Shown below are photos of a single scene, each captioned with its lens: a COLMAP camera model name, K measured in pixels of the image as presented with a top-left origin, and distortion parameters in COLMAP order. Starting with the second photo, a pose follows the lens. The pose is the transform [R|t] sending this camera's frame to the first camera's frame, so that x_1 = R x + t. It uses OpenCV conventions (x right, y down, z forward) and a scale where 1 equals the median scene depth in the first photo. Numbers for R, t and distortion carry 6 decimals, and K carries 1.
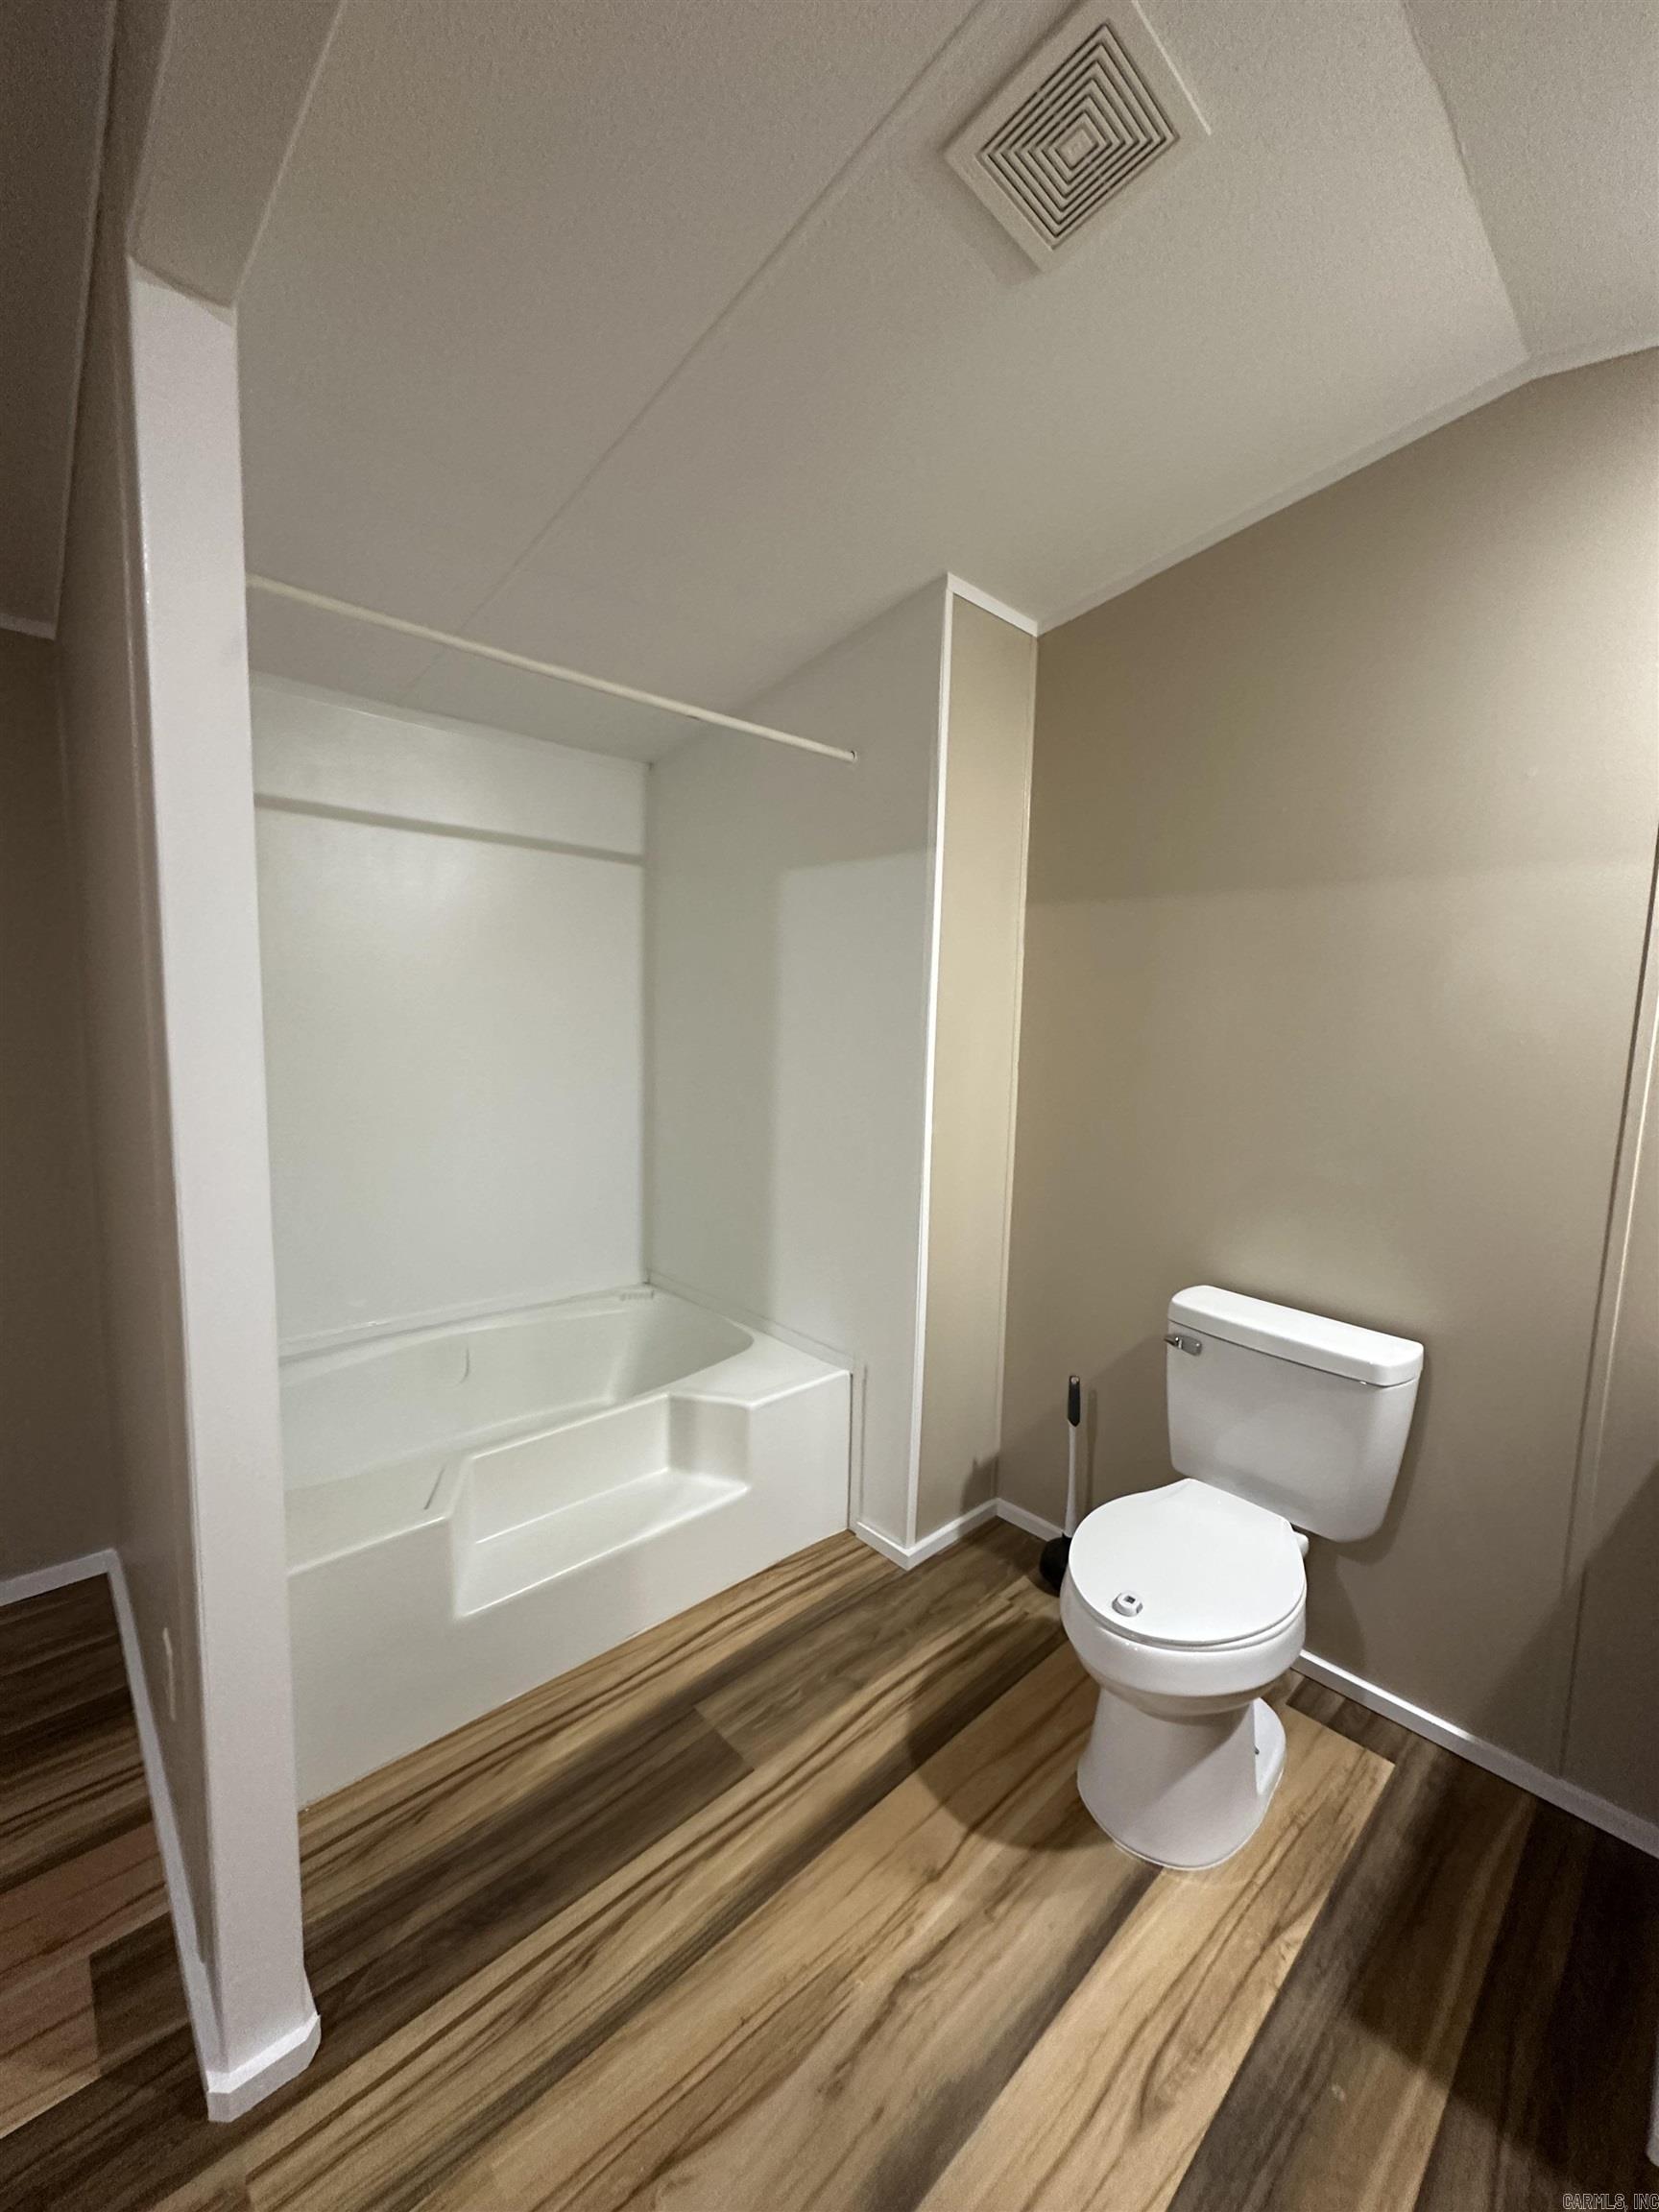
lens RADIAL K [[875.8, 0, 827.9], [0, 875.8, 1109.1], [0, 0, 1]] dist [-0.000040, -0.000683]
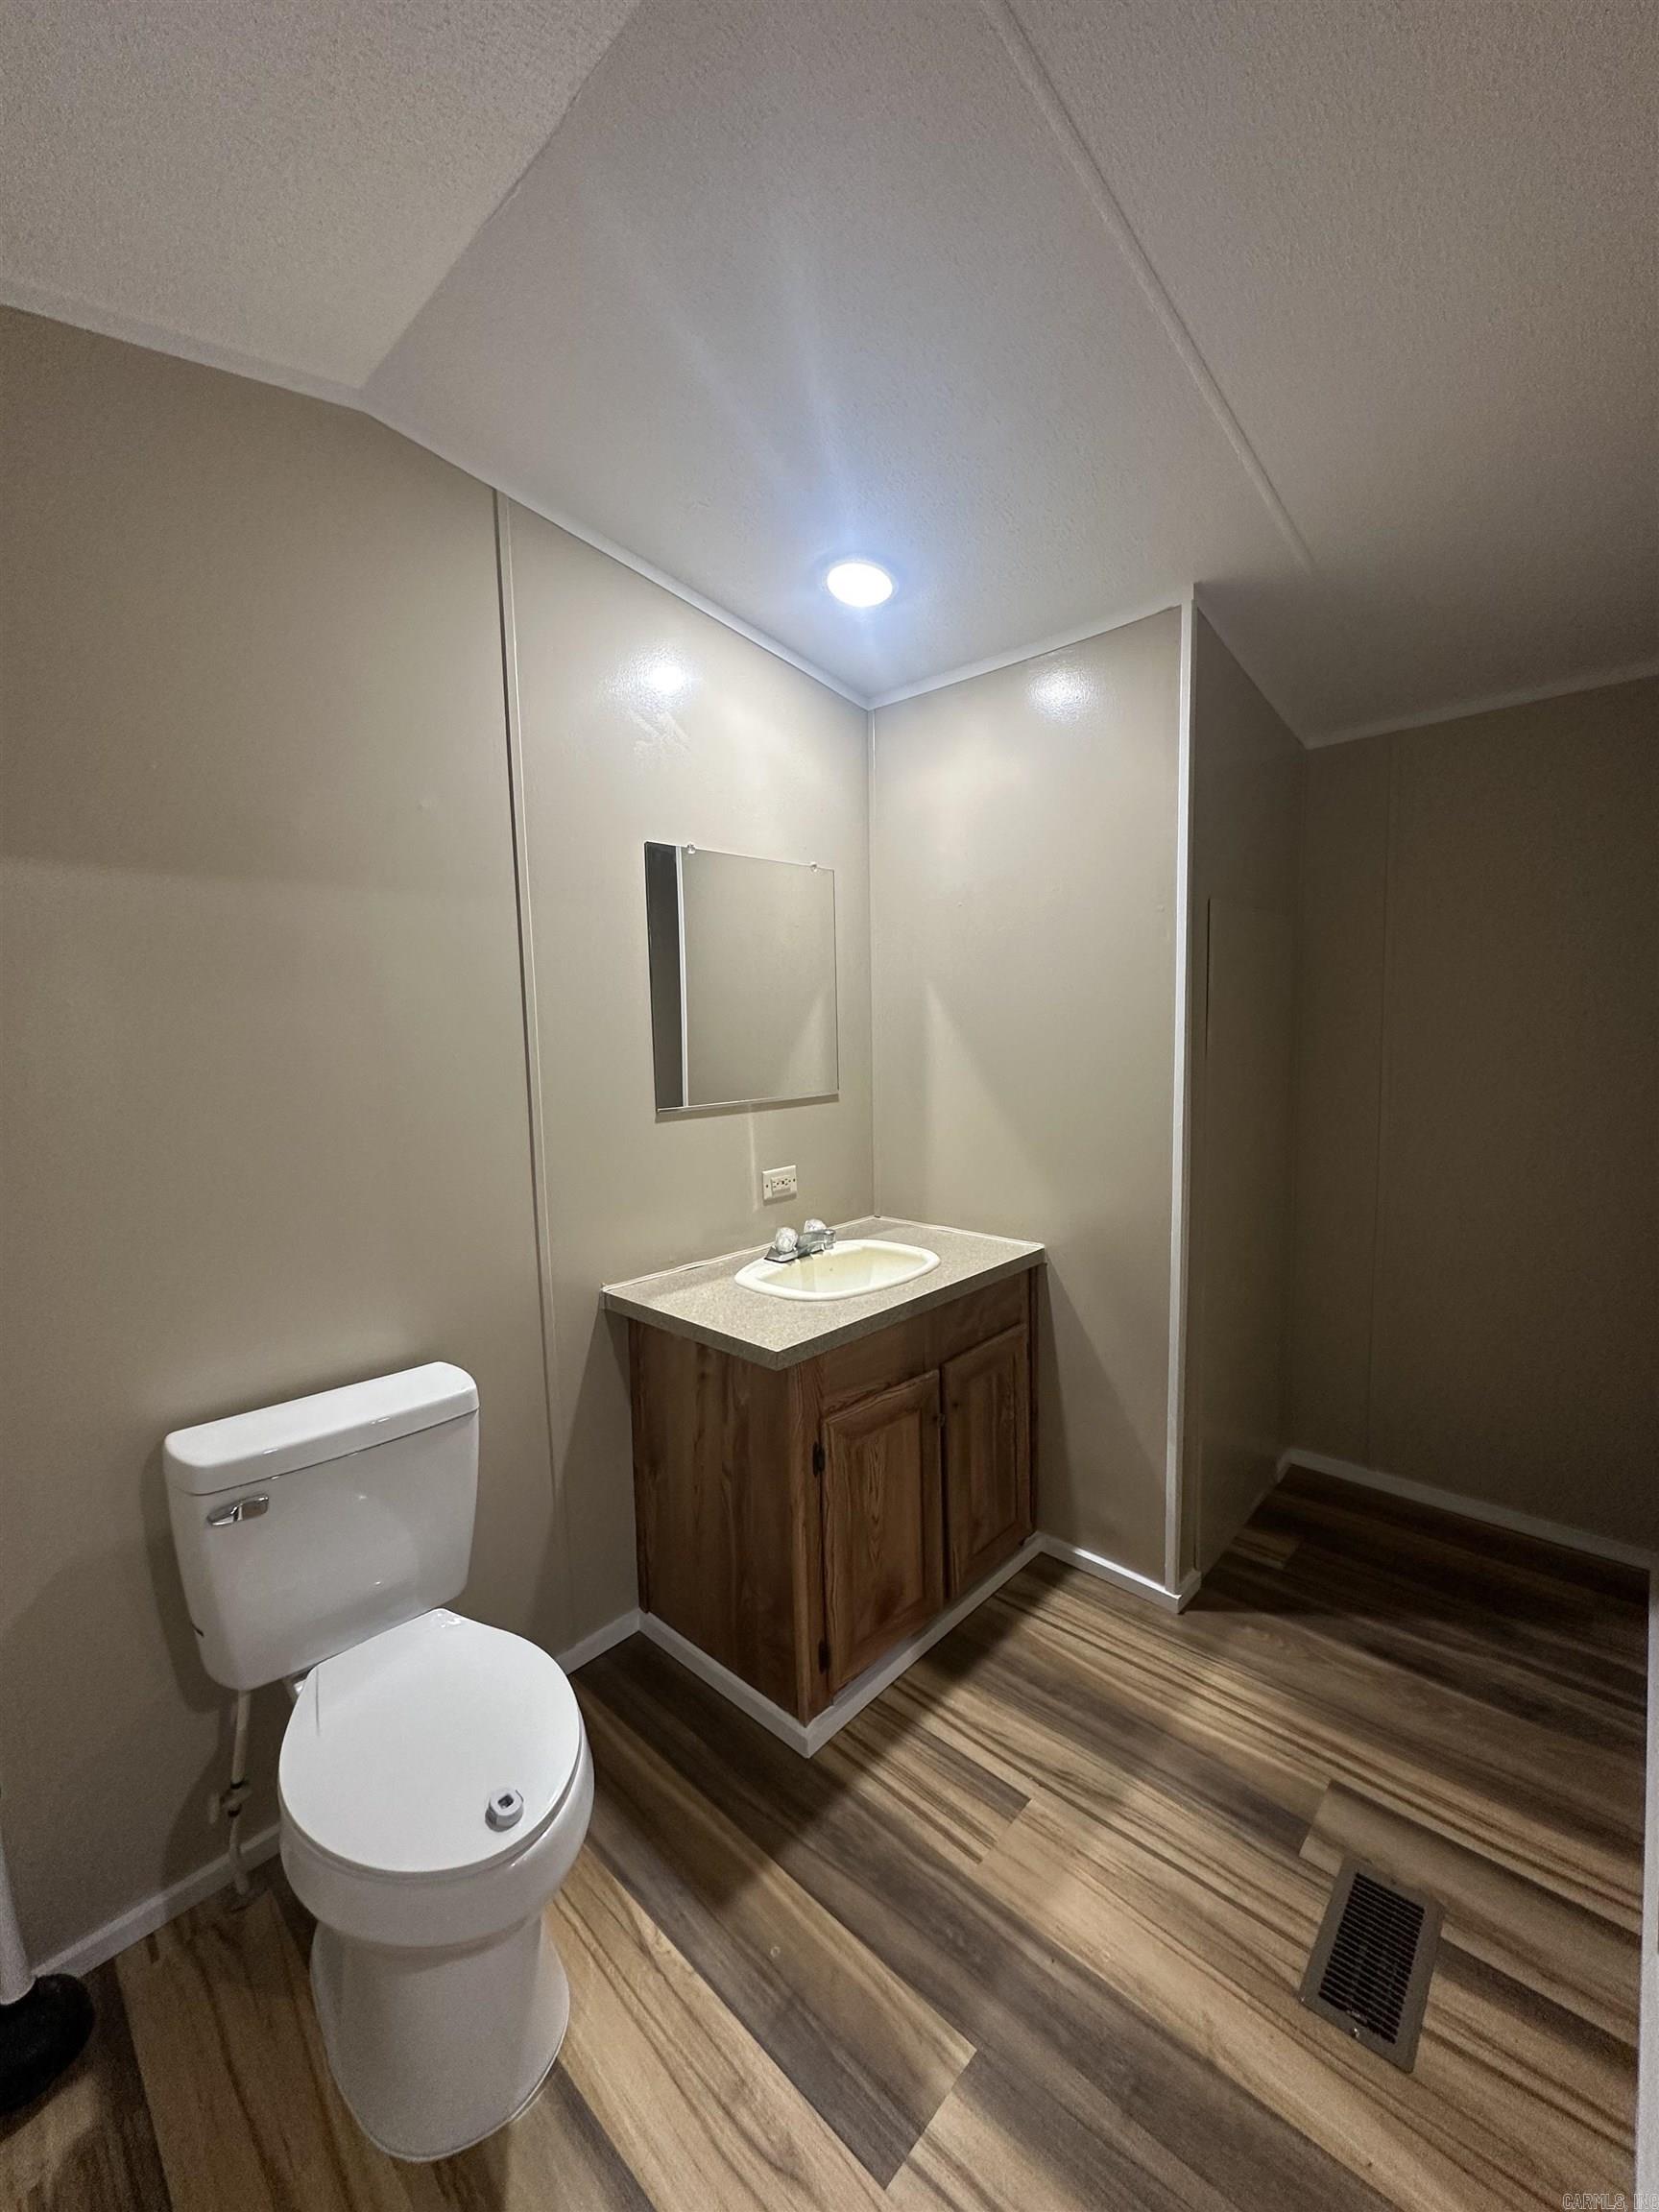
lens RADIAL K [[875.8, 0, 837.1], [0, 875.8, 1106.2], [0, 0, 1]] dist [-0.000040, -0.000683]
pose [[-0.060155, -0.118811, 0.991093, -0.447180], [0.142471, 0.981704, 0.126333, -0.113980], [-0.987969, 0.148802, -0.042127, 0.815422]]
